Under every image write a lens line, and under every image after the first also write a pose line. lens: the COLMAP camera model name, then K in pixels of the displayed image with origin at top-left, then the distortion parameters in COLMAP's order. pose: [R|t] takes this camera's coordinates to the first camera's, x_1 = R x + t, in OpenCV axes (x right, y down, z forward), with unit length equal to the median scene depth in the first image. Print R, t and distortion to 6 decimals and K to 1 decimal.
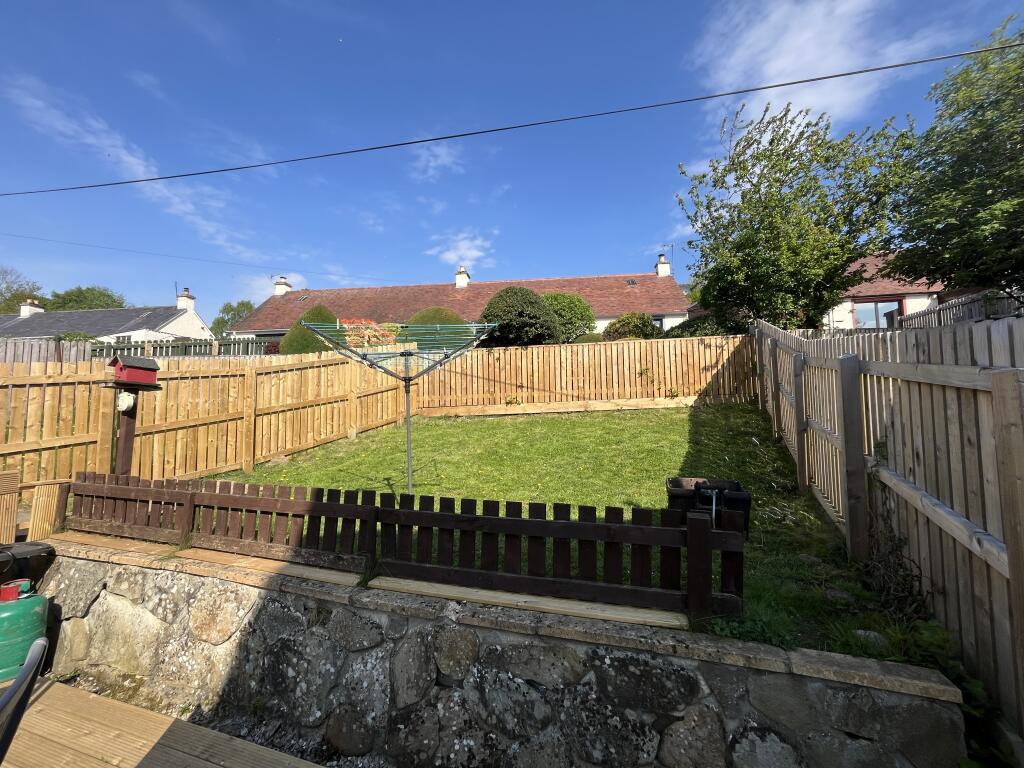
lens RADIAL K [[414.6, 0, 510.8], [0, 414.6, 382.0], [0, 0, 1]] dist [-0.001298, -0.000257]
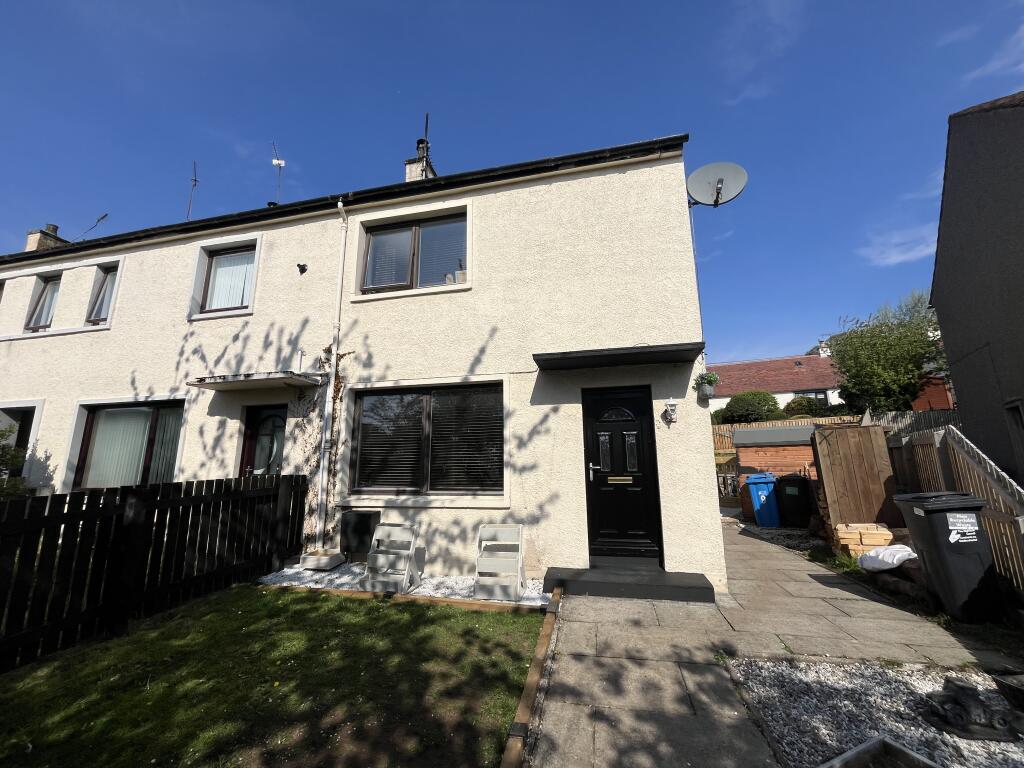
lens RADIAL K [[414.6, 0, 510.8], [0, 414.6, 382.0], [0, 0, 1]] dist [-0.001298, -0.000257]
pose [[0.942707, -0.066819, -0.326861, -1.065688], [0.023565, 0.990627, -0.134546, -0.078368], [0.332788, 0.119136, 0.935446, -3.887108]]
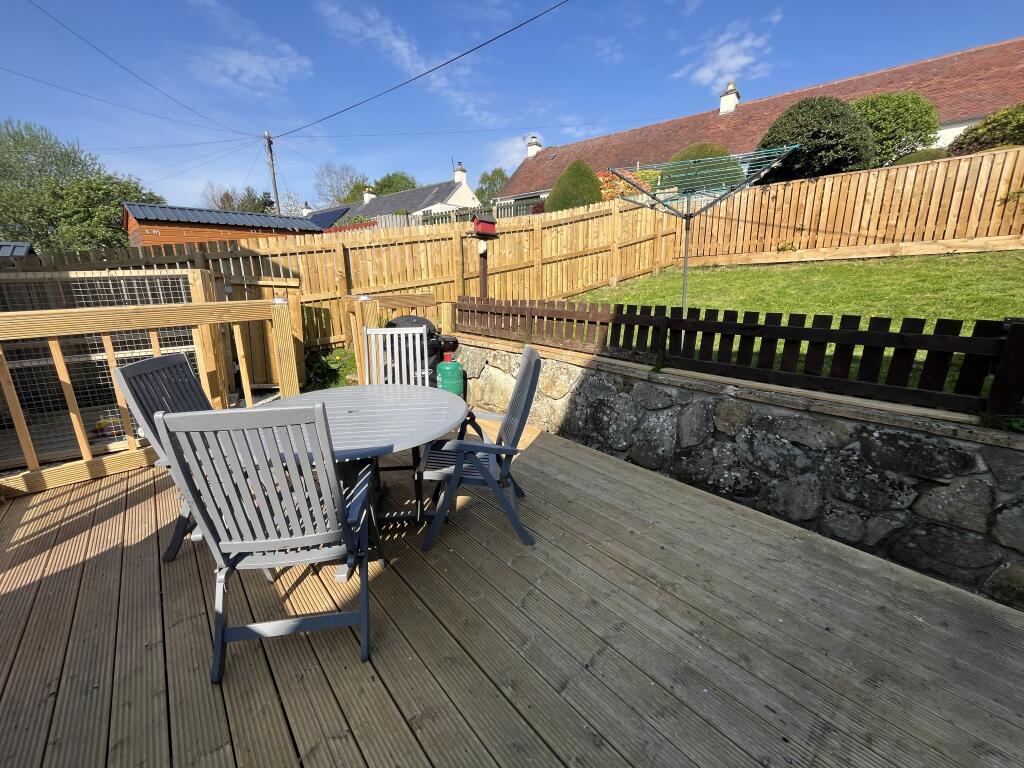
lens RADIAL K [[414.6, 0, 510.8], [0, 414.6, 382.0], [0, 0, 1]] dist [-0.001298, -0.000257]
pose [[0.855800, 0.123510, -0.502345, -0.047201], [0.043240, 0.950602, 0.307386, 0.052131], [0.515496, -0.284783, 0.808185, -0.249688]]
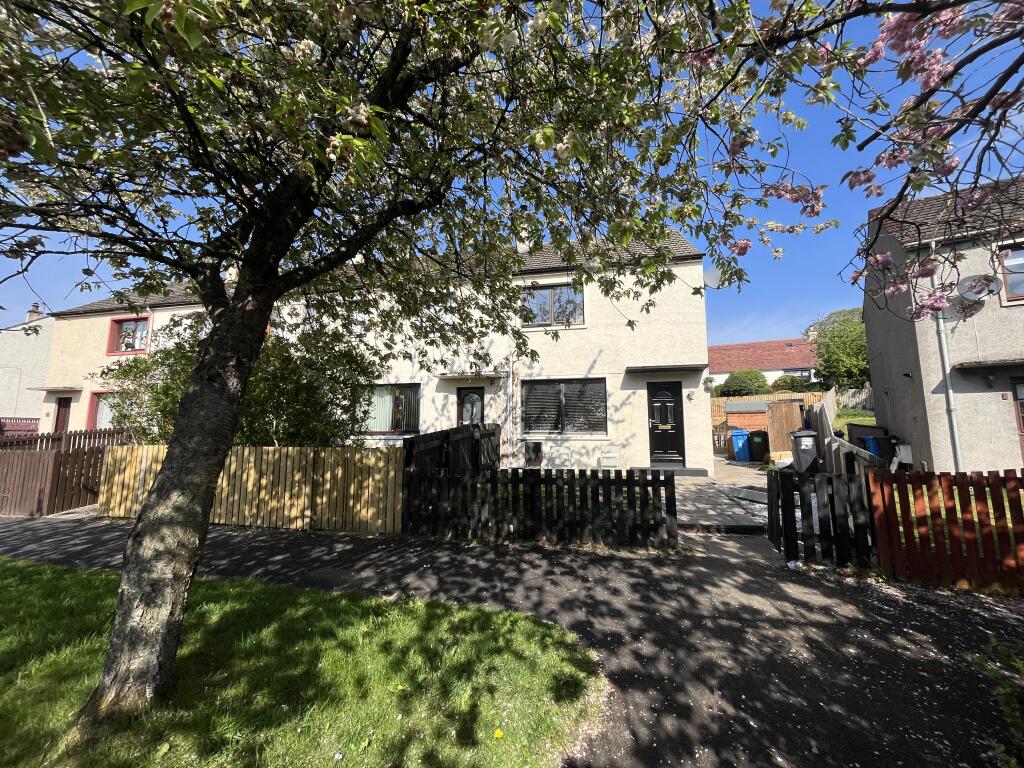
lens RADIAL K [[414.6, 0, 510.8], [0, 414.6, 382.0], [0, 0, 1]] dist [-0.001298, -0.000257]
pose [[0.941902, -0.031075, -0.334448, -1.227647], [0.012241, 0.998226, -0.058275, -0.089764], [0.335665, 0.050795, 0.940611, -5.454713]]
